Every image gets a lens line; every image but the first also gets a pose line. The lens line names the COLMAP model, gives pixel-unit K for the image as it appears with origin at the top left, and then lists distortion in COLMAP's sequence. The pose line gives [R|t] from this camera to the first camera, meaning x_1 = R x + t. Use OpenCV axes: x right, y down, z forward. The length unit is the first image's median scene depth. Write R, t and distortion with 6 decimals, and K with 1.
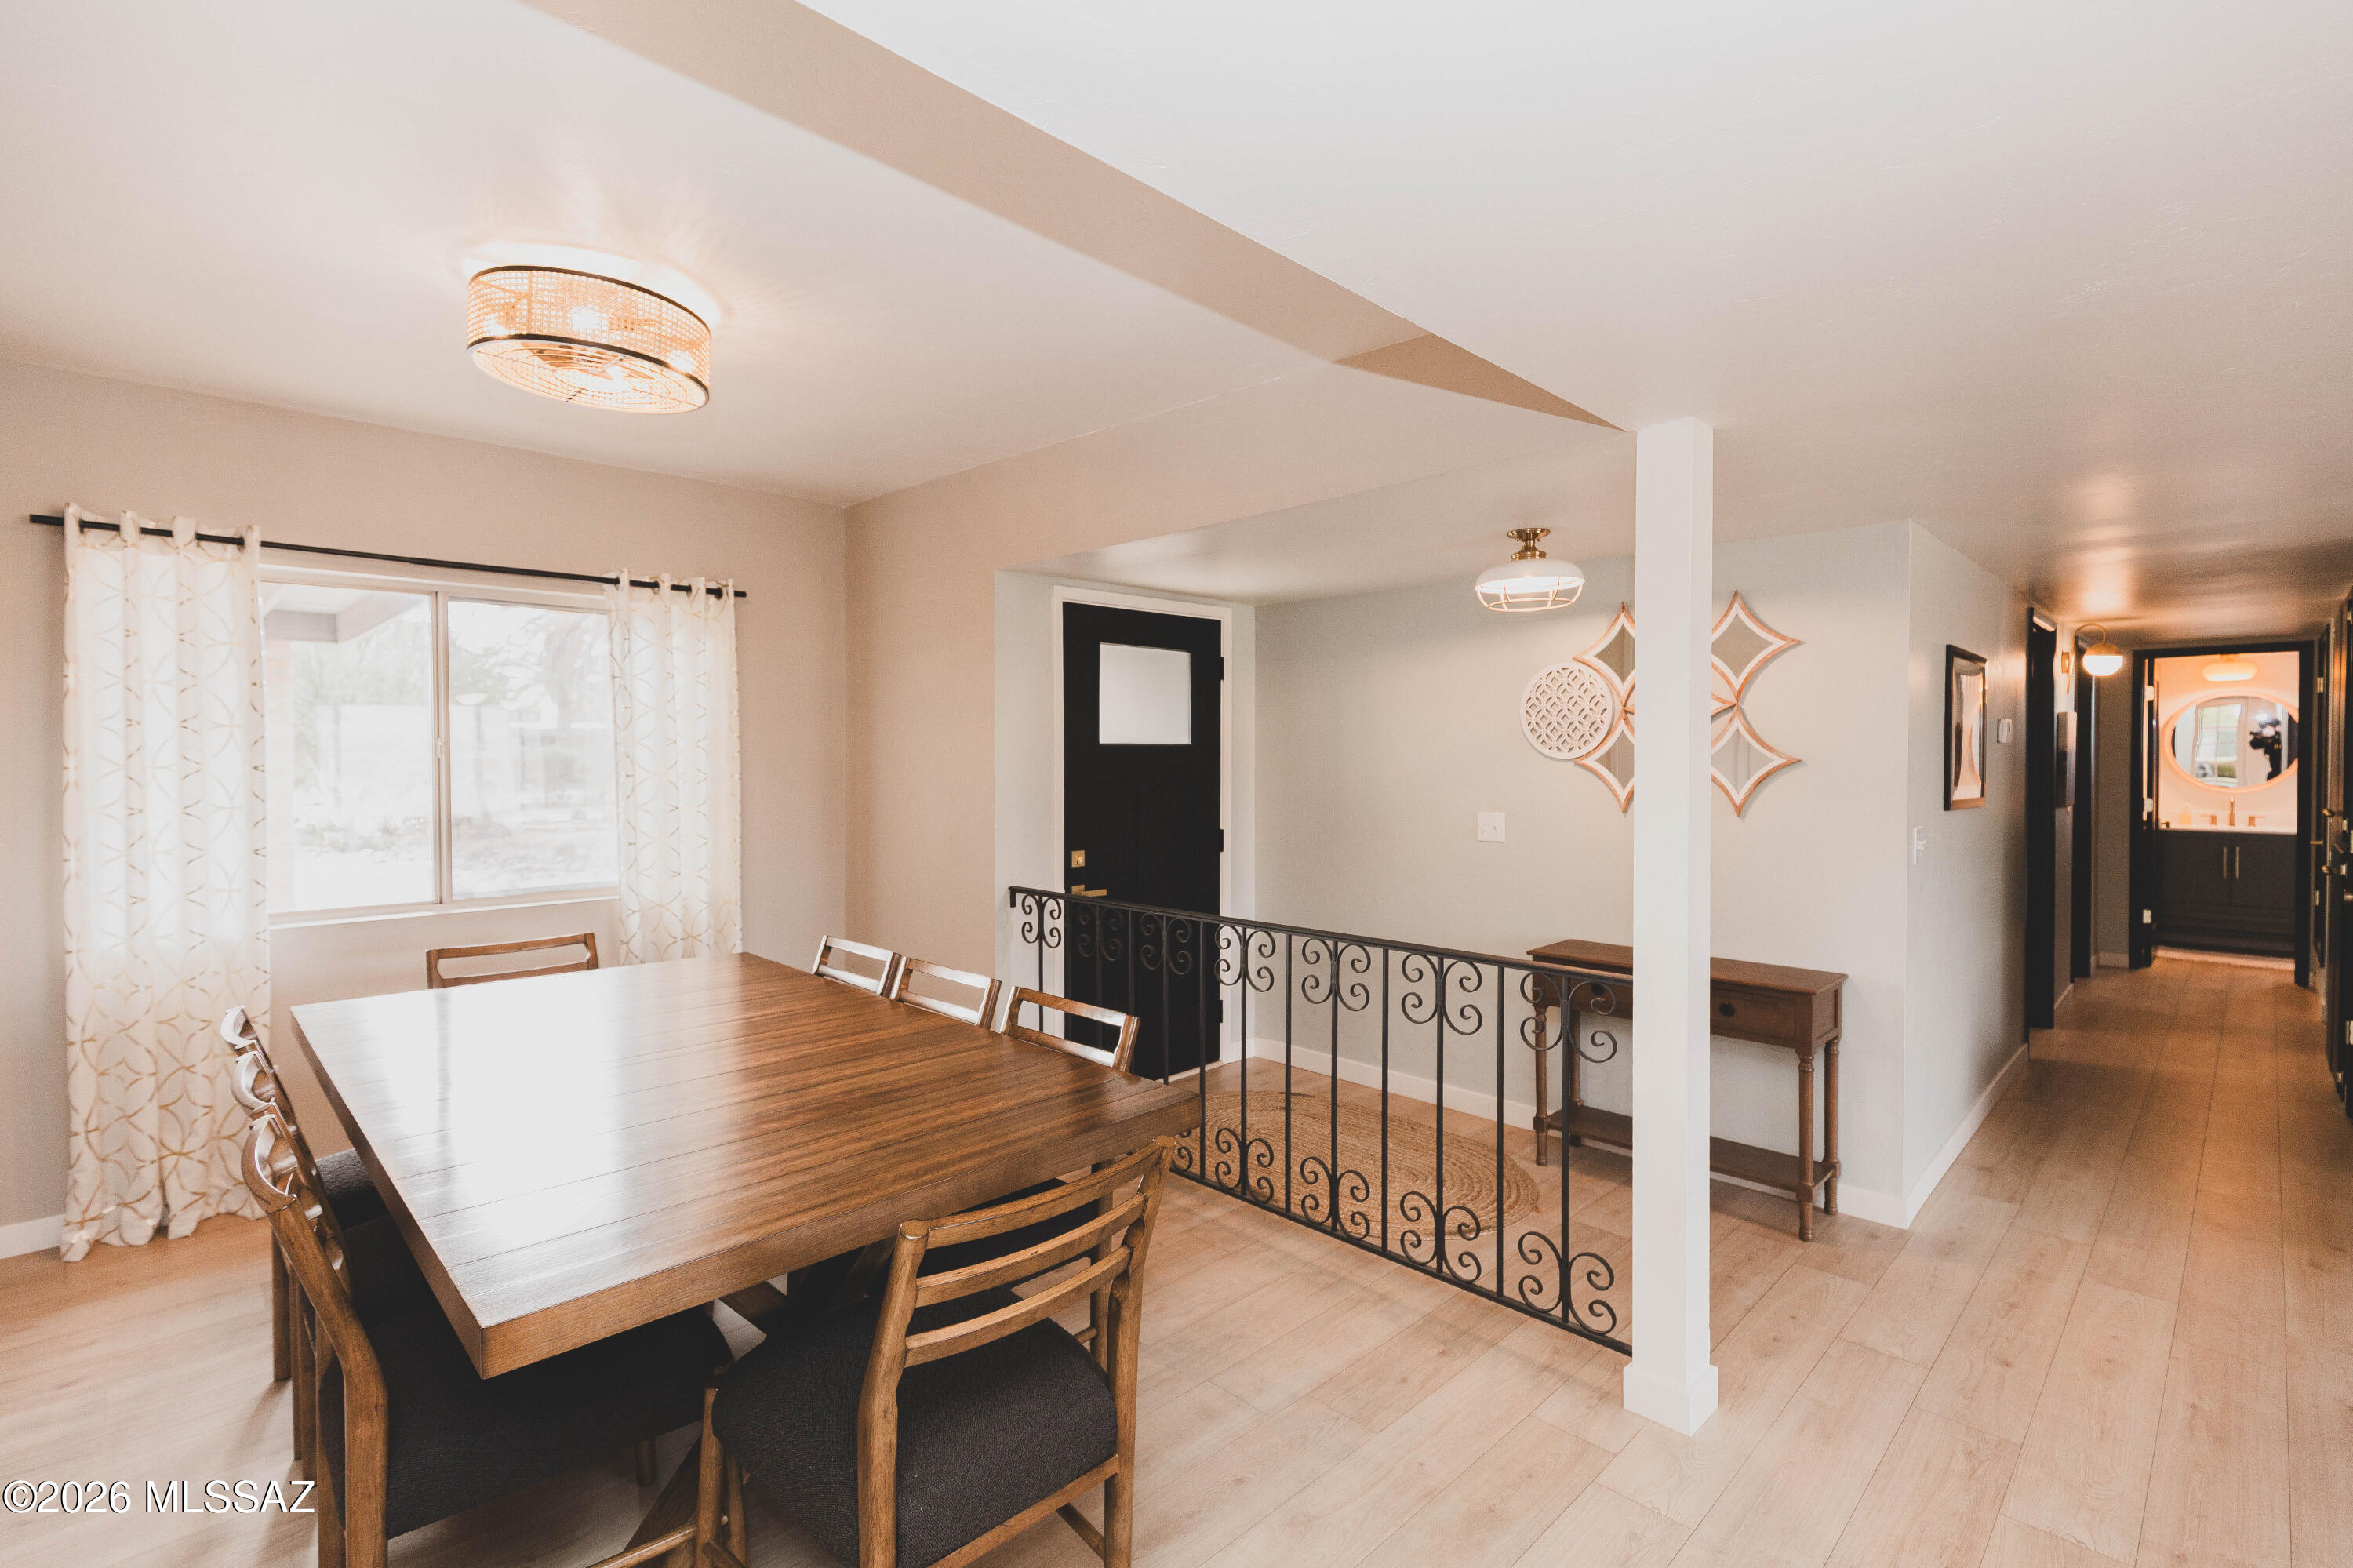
lens RADIAL K [[1064.2, 0, 1176.5], [0, 1064.2, 784.0], [0, 0, 1]] dist [-0.000015, -0.000184]
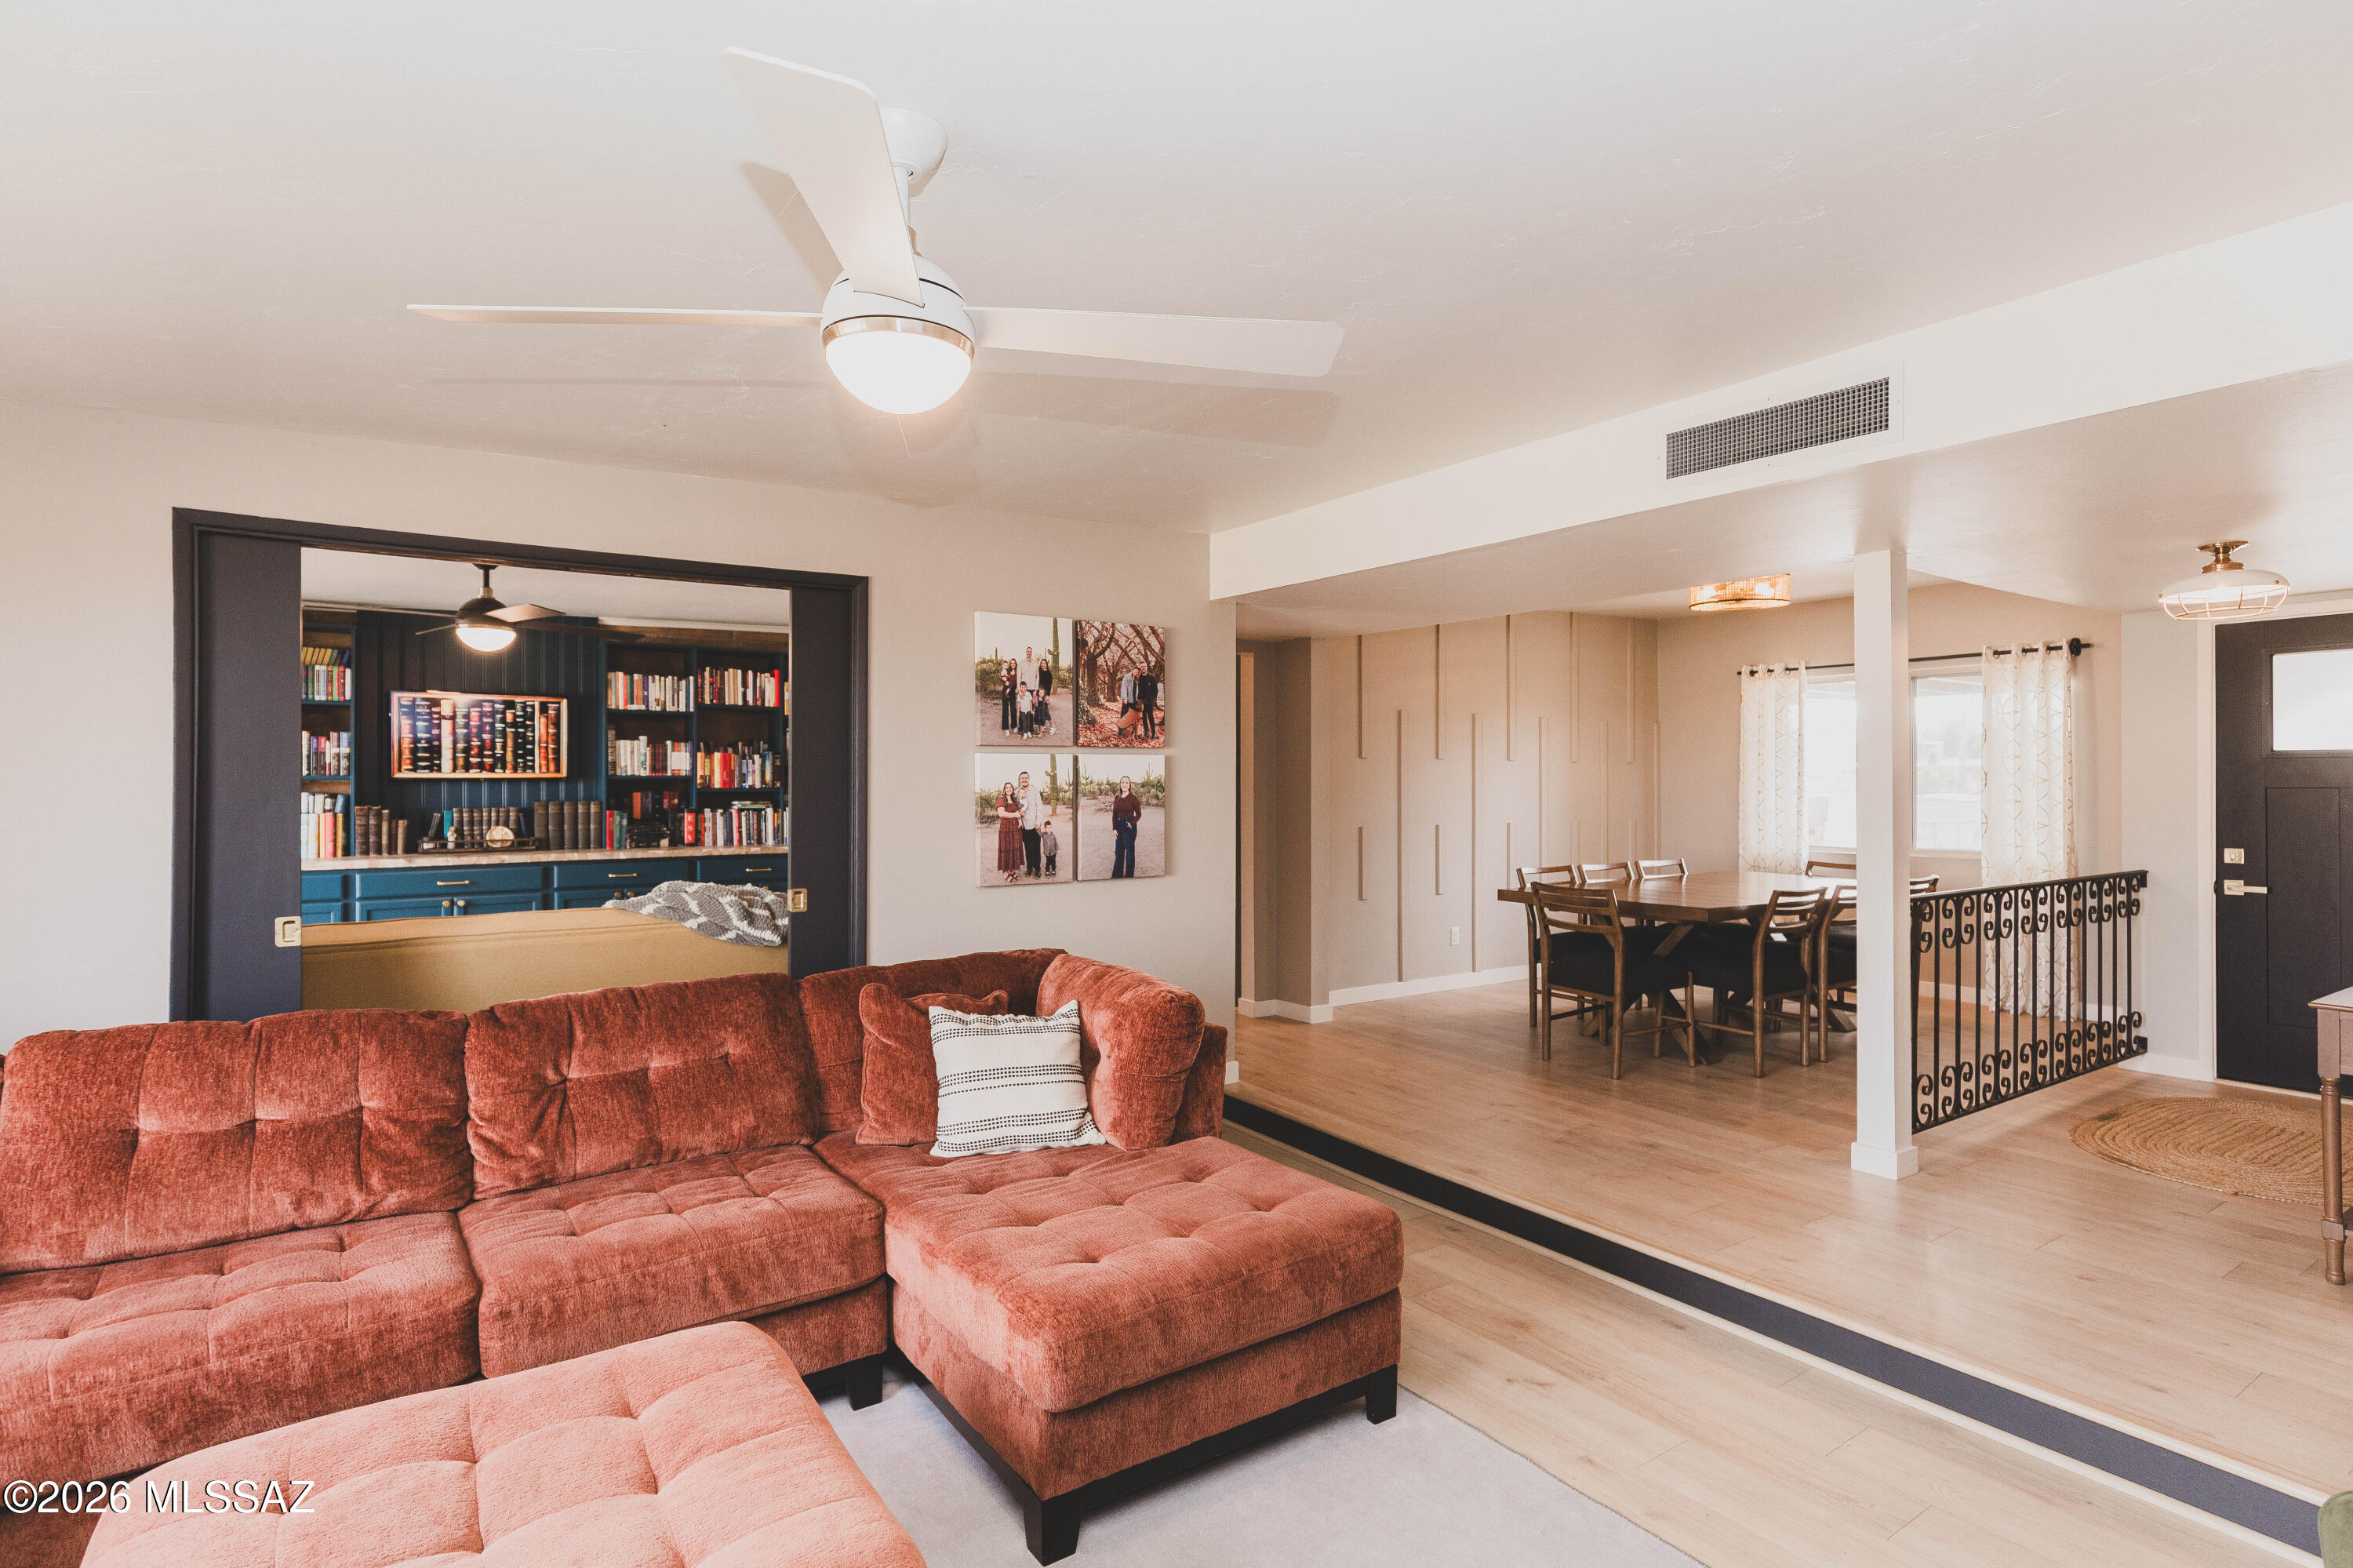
lens RADIAL K [[1162.9, 0, 1208.6], [0, 1162.9, 776.5], [0, 0, 1]] dist [-0.012106, -0.000463]
pose [[-0.153783, -0.001142, -0.988104, 1.253449], [-0.024591, 0.999694, 0.002672, 0.011393], [0.987799, 0.024709, -0.153764, 0.137896]]
